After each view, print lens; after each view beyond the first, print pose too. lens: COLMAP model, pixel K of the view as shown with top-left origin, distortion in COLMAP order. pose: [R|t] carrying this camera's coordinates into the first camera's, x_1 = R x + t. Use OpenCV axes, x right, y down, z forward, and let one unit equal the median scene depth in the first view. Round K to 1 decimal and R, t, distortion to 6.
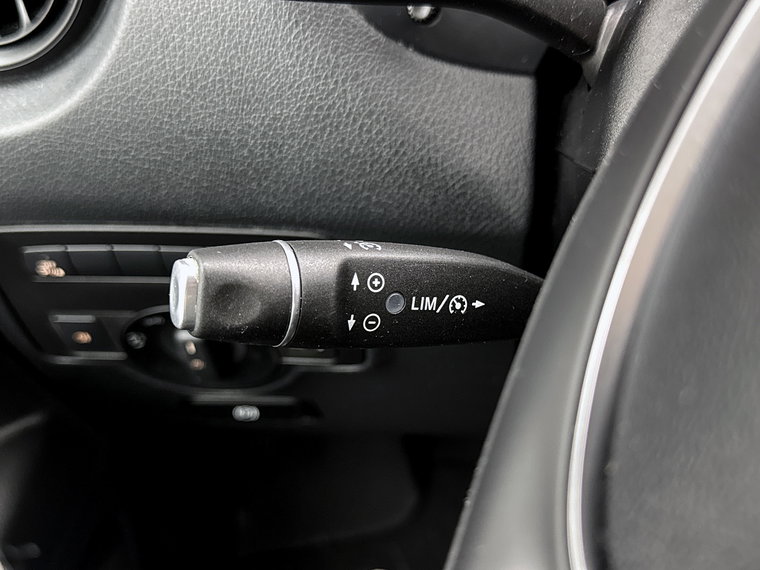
lens RADIAL K [[788.6, 0, 377.9], [0, 788.6, 284.2], [0, 0, 1]] dist [0.048724, 0.000000]
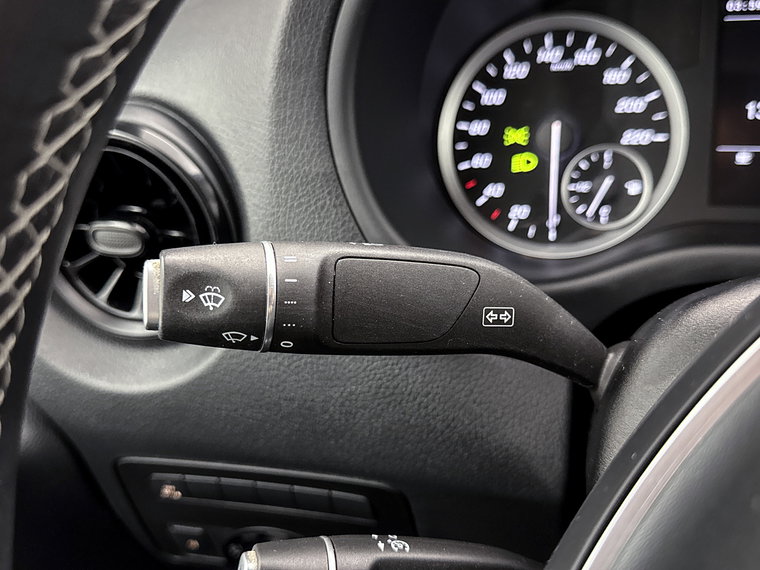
lens RADIAL K [[720.4, 0, 383.1], [0, 720.4, 287.3], [0, 0, 1]] dist [0.103591, 0.000000]
pose [[0.986078, 0.036287, -0.162277, 0.096060], [-0.064418, 0.983056, -0.171614, -0.177168], [0.153300, 0.179678, 0.971707, -0.124283]]
